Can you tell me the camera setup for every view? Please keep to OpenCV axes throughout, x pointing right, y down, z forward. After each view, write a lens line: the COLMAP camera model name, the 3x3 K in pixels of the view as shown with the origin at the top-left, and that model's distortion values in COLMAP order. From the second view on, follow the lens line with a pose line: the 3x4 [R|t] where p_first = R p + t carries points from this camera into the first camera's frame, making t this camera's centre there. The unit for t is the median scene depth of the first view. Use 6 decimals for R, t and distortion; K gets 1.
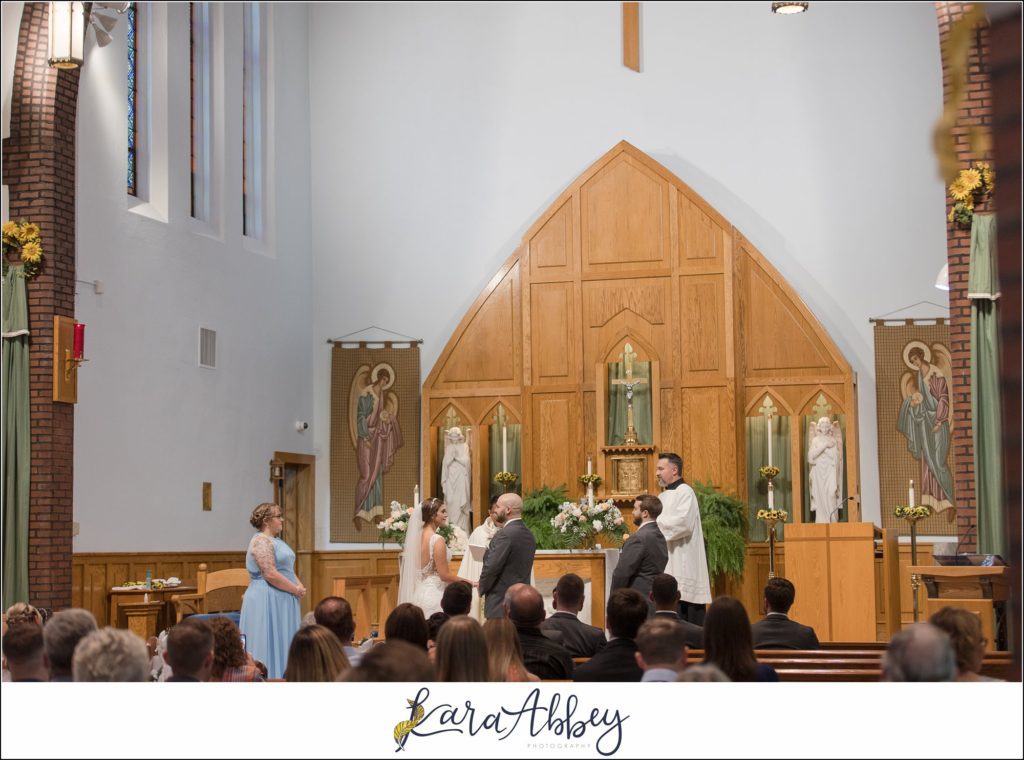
lens RADIAL K [[2096.1, 0, 513.6], [0, 2096.1, 344.4], [0, 0, 1]] dist [0.092726, 0.038578]
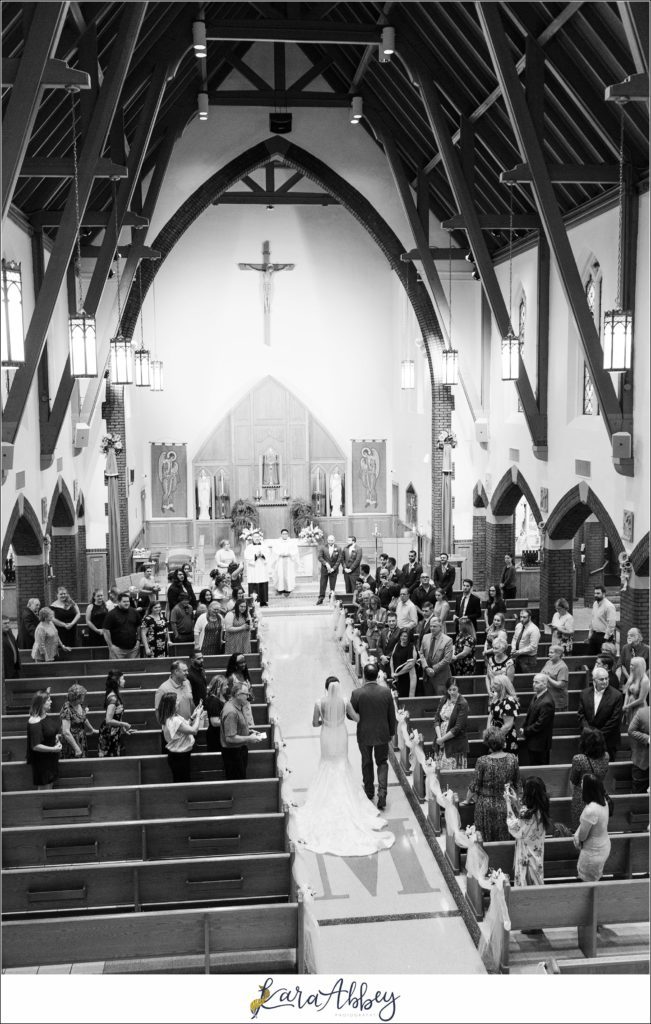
lens RADIAL K [[1046.9, 0, 325.5], [0, 1046.9, 512.0], [0, 0, 1]] dist [0.002267, 0.000121]
pose [[0.926308, -0.042475, 0.374365, -0.408167], [-0.036817, 0.978665, 0.202136, -0.204384], [-0.374964, -0.201023, 0.904982, -0.319191]]
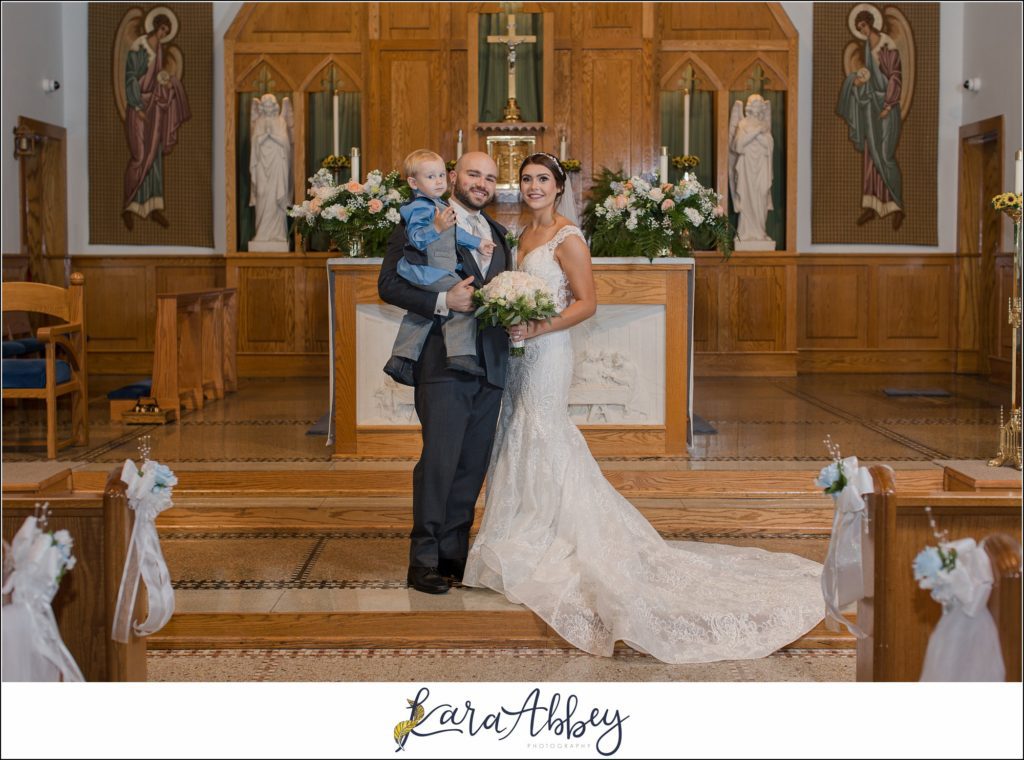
lens RADIAL K [[1495.8, 0, 509.1], [0, 1495.8, 344.2], [0, 0, 1]] dist [0.027681, 0.010475]
pose [[0.962688, -0.003676, 0.270589, -0.093583], [-0.037693, 0.988339, 0.147531, 0.047066], [-0.267976, -0.152226, 0.951323, 0.465956]]
